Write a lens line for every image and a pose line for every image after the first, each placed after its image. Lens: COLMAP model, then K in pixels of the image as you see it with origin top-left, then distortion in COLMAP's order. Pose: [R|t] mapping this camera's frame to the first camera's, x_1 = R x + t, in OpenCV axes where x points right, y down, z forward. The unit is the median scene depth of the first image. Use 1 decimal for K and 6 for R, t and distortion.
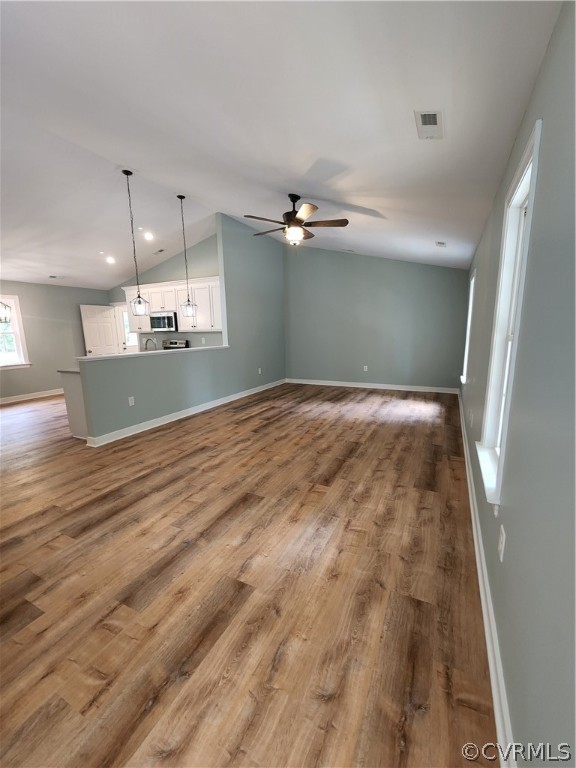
lens RADIAL K [[313.8, 0, 286.1], [0, 313.8, 387.7], [0, 0, 1]] dist [-0.002524, 0.000471]
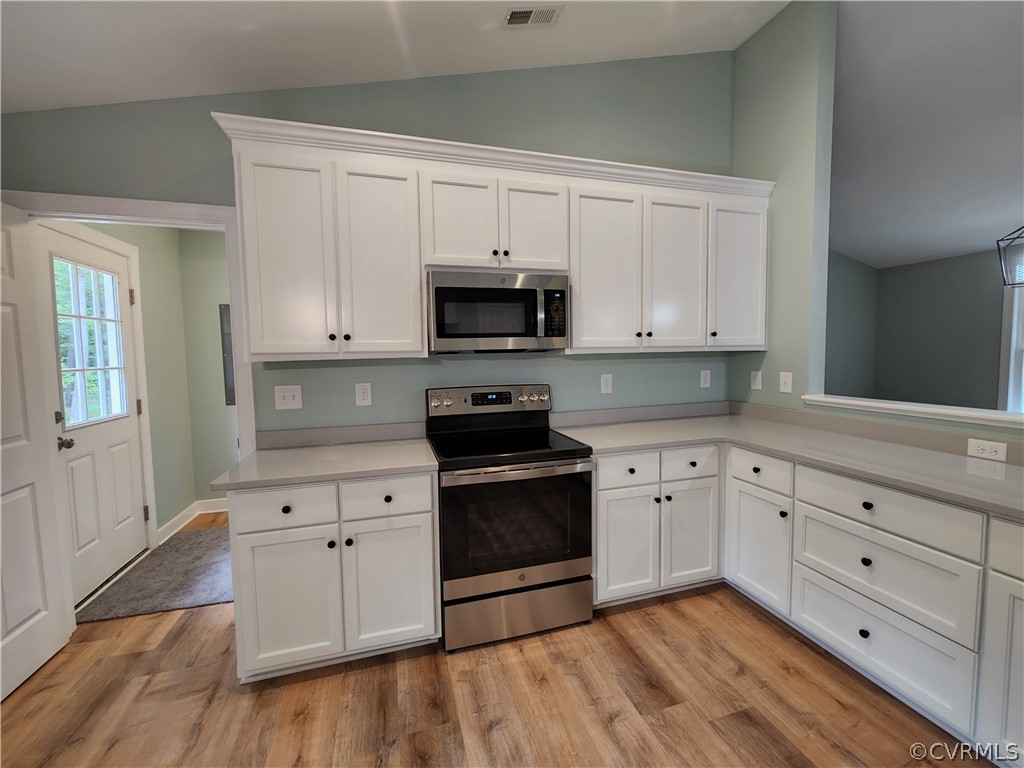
lens RADIAL K [[418.4, 0, 510.8], [0, 418.4, 378.7], [0, 0, 1]] dist [-0.002524, 0.000471]
pose [[0.730300, -0.040263, 0.681939, -0.607752], [0.128012, 0.988644, -0.078718, -0.136130], [-0.671025, 0.144784, 0.727161, 0.781563]]
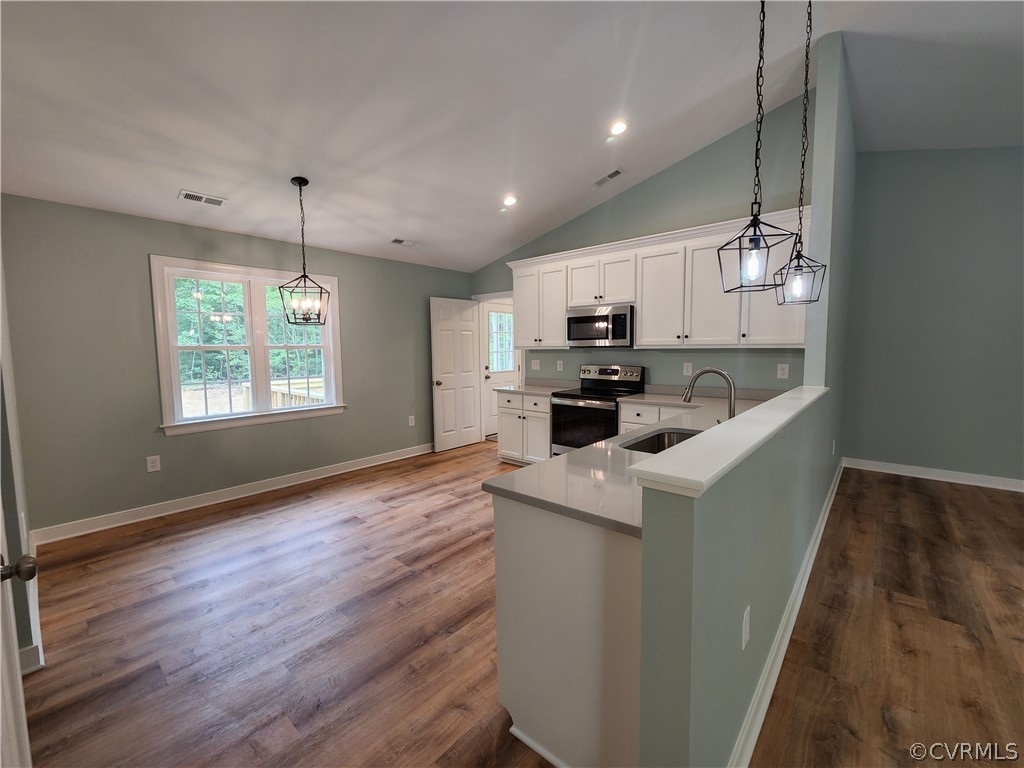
lens RADIAL K [[418.4, 0, 511.2], [0, 418.4, 380.7], [0, 0, 1]] dist [-0.002524, 0.000471]
pose [[0.967508, 0.030016, -0.251051, -0.360895], [-0.055104, 0.994093, -0.093506, -0.065589], [0.246761, 0.104302, 0.963447, 0.379501]]
